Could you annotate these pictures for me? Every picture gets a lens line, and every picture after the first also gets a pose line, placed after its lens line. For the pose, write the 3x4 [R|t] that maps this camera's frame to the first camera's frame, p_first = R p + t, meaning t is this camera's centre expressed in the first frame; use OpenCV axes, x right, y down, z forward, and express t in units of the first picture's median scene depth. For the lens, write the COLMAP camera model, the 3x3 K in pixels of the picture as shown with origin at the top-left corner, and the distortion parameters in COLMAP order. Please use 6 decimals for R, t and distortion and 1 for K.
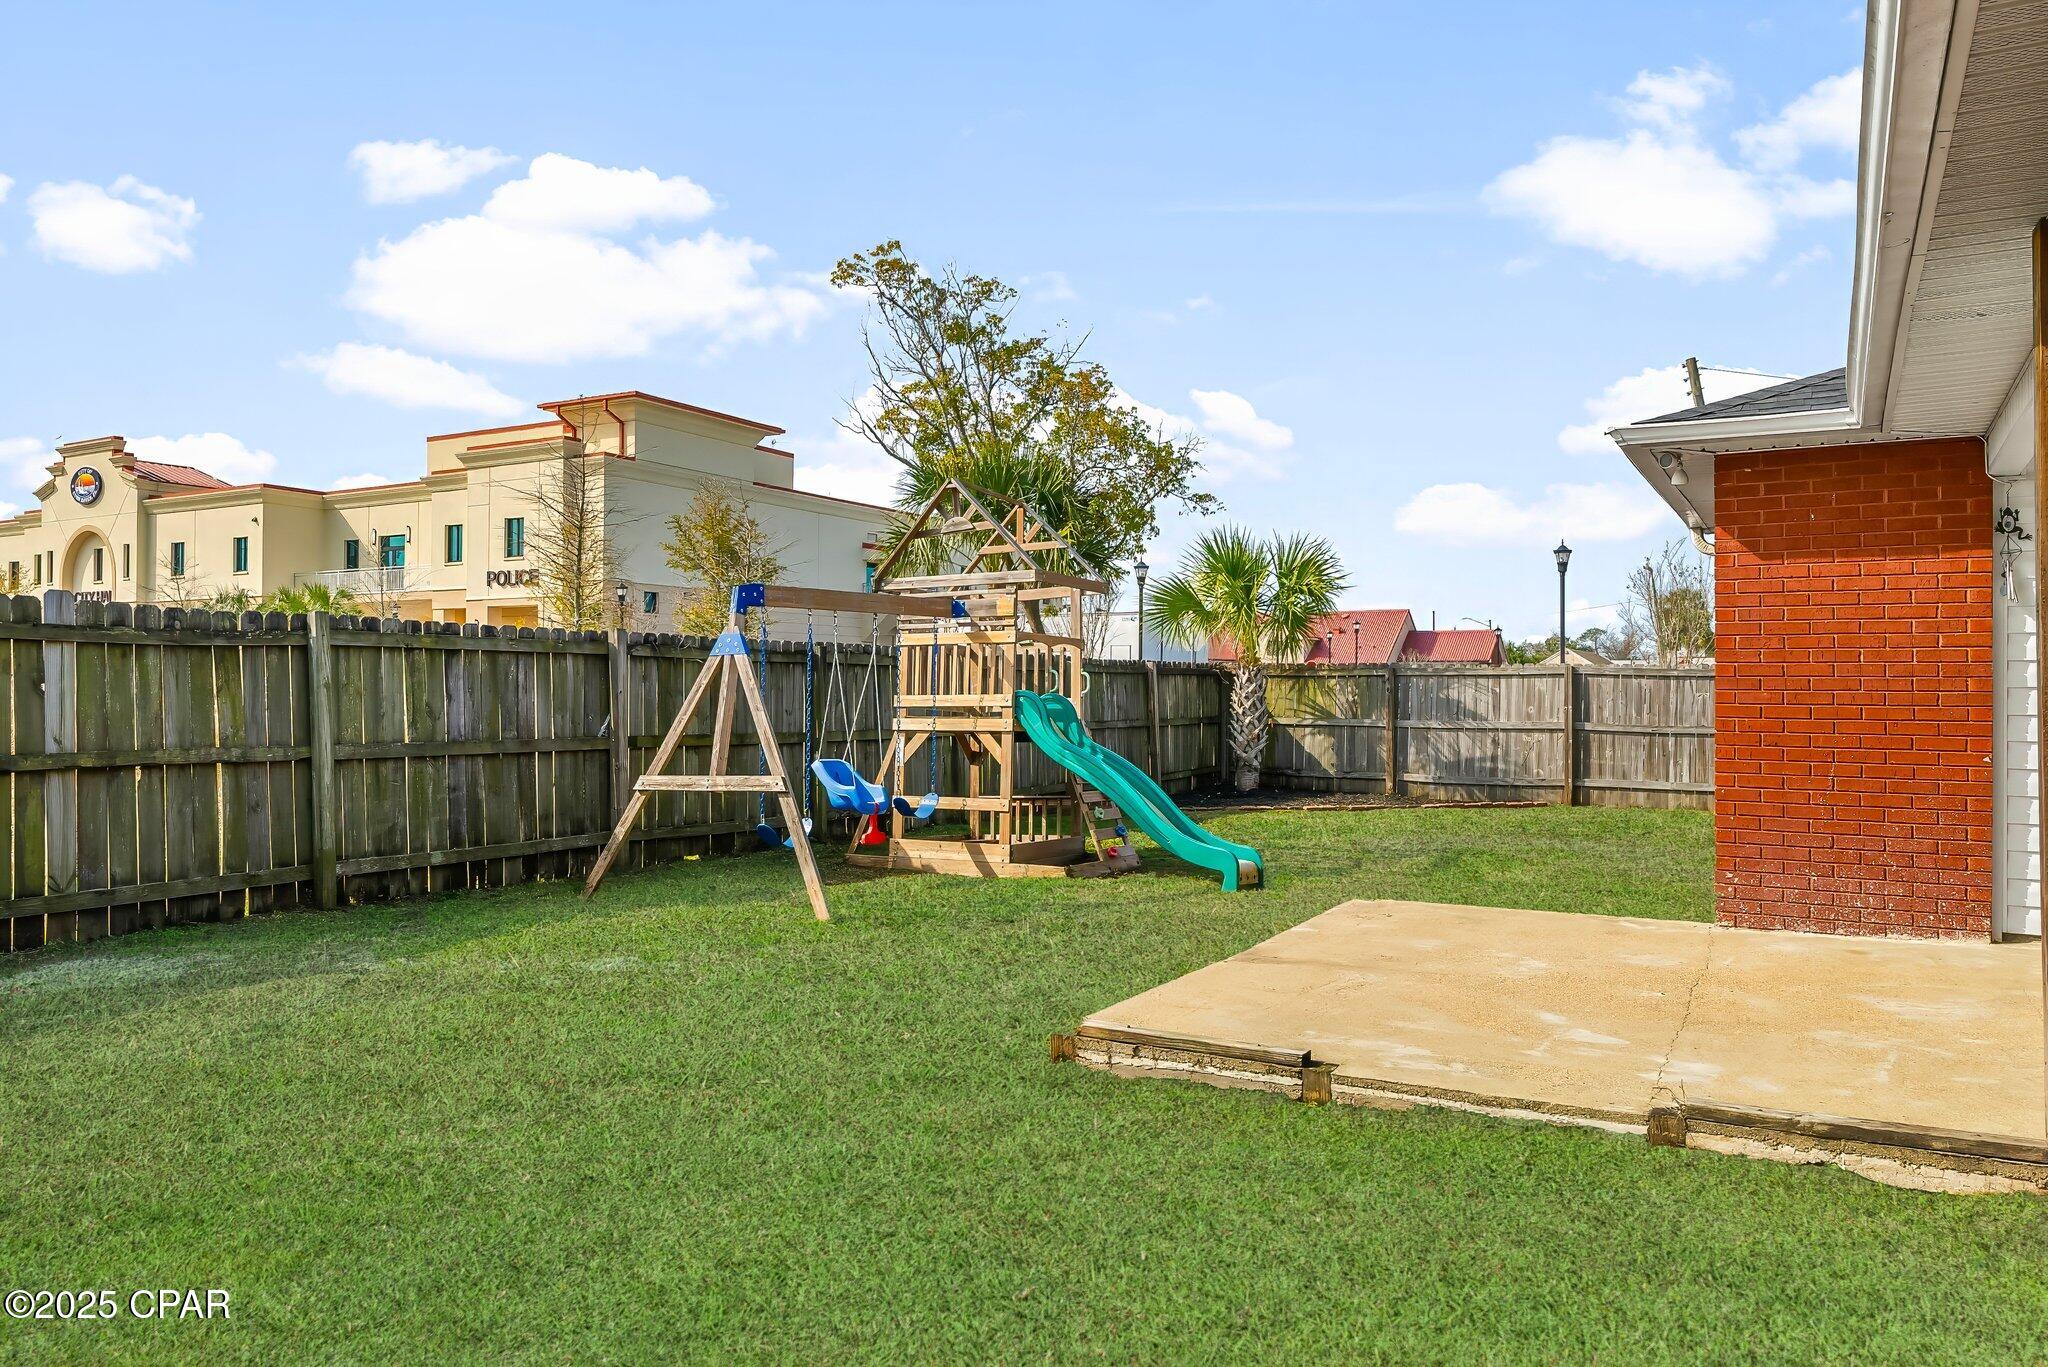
lens RADIAL K [[1387.9, 0, 1019.4], [0, 1387.9, 689.9], [0, 0, 1]] dist [-0.001029, -0.000565]
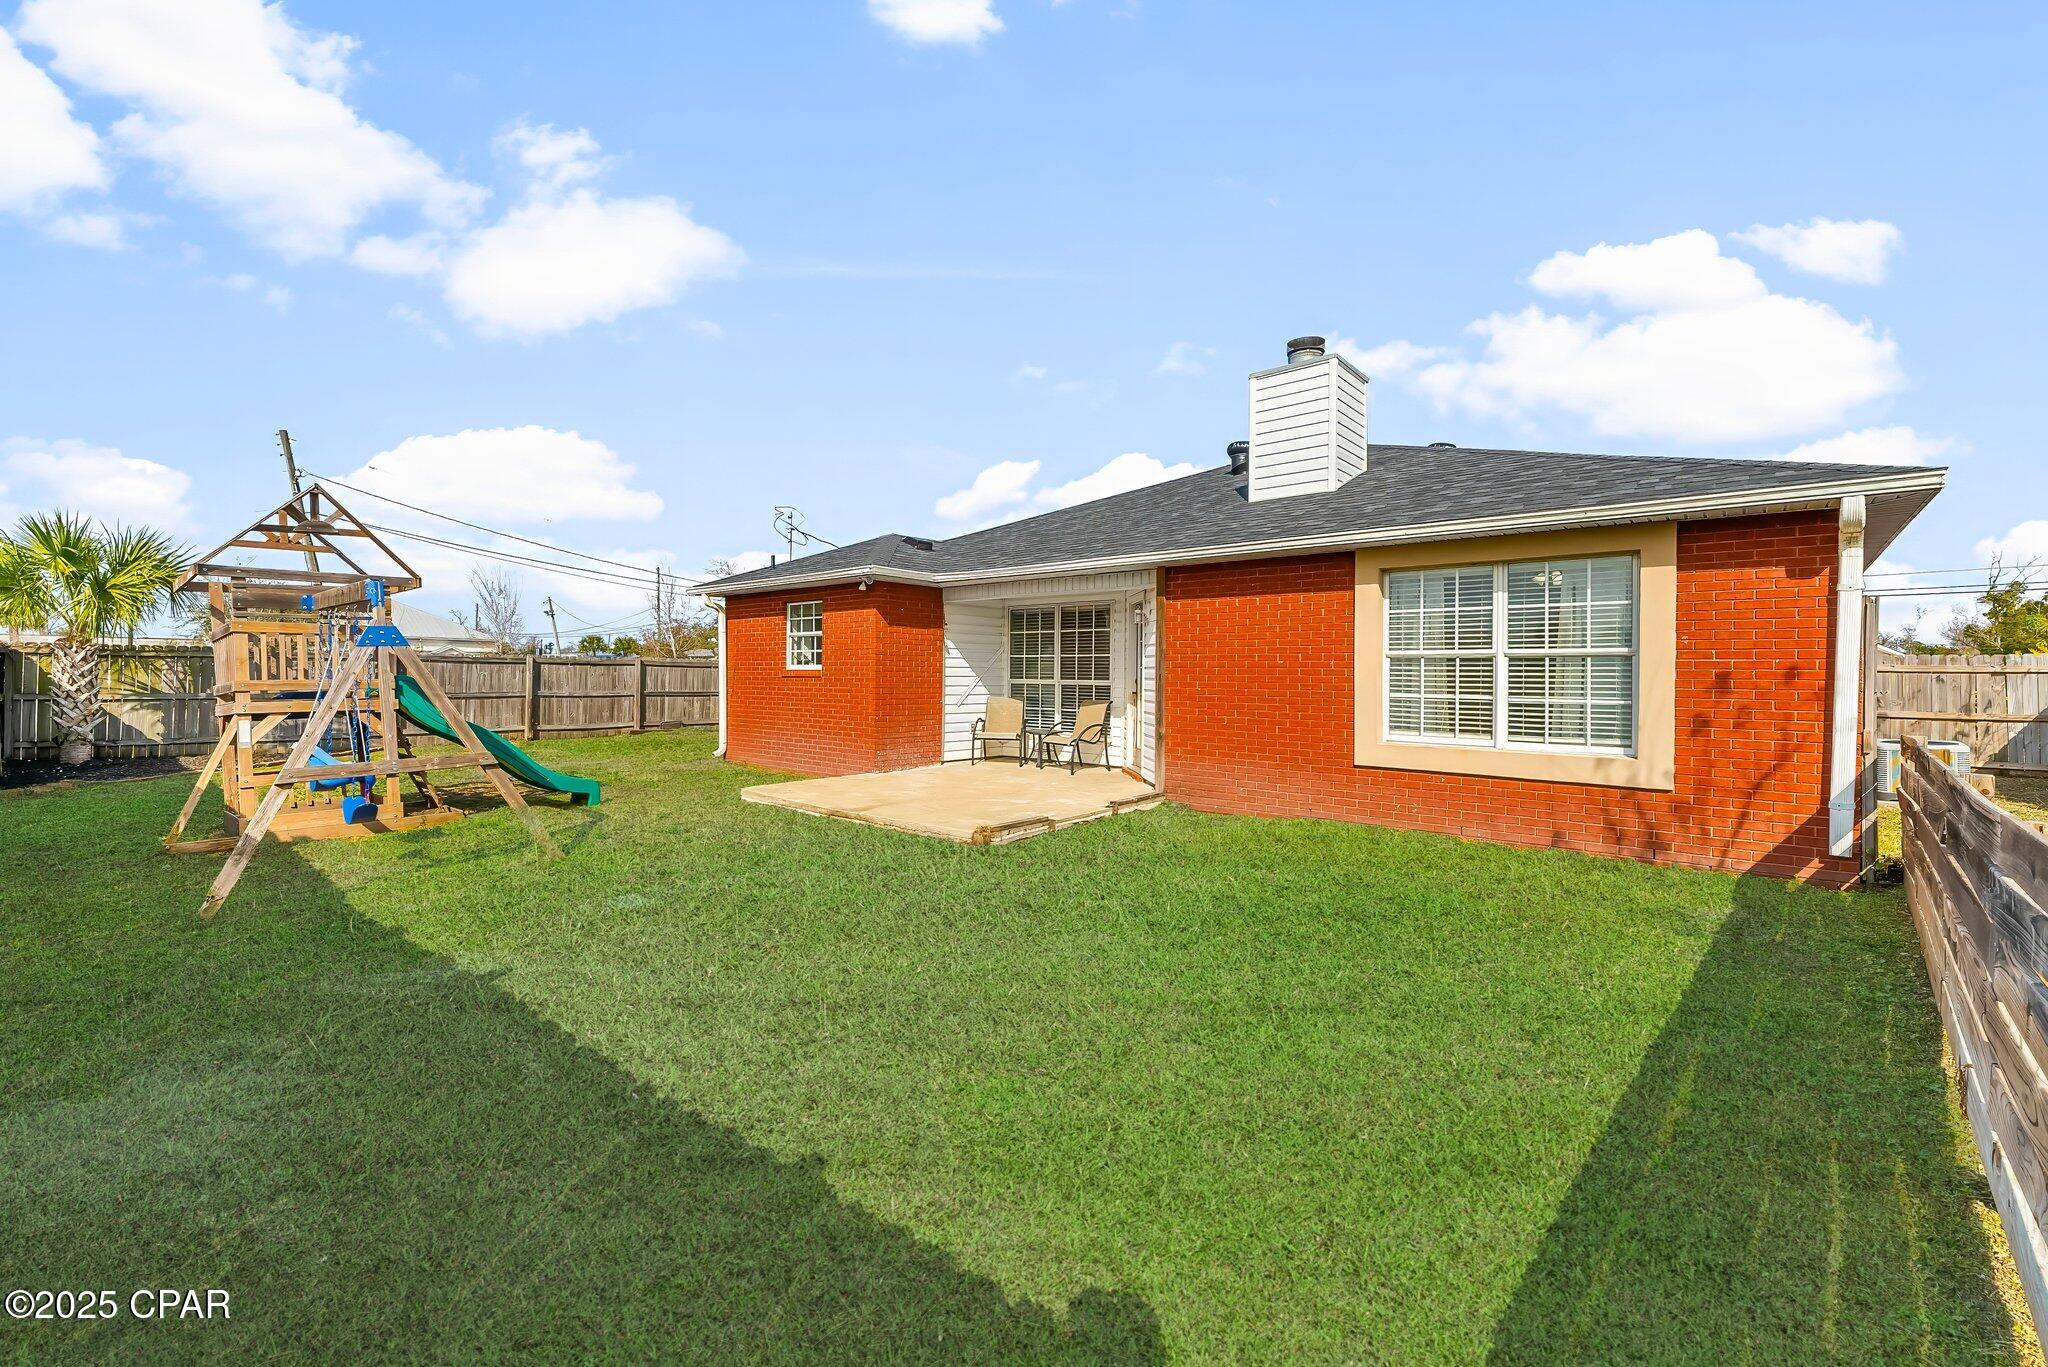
lens RADIAL K [[832.9, 0, 1016.7], [0, 832.9, 688.0], [0, 0, 1]] dist [0.001678, 0.000028]
pose [[0.192103, -0.017725, 0.981215, -1.278937], [-0.009119, 0.999761, 0.019845, -0.016160], [-0.981332, -0.012761, 0.191896, 0.692620]]
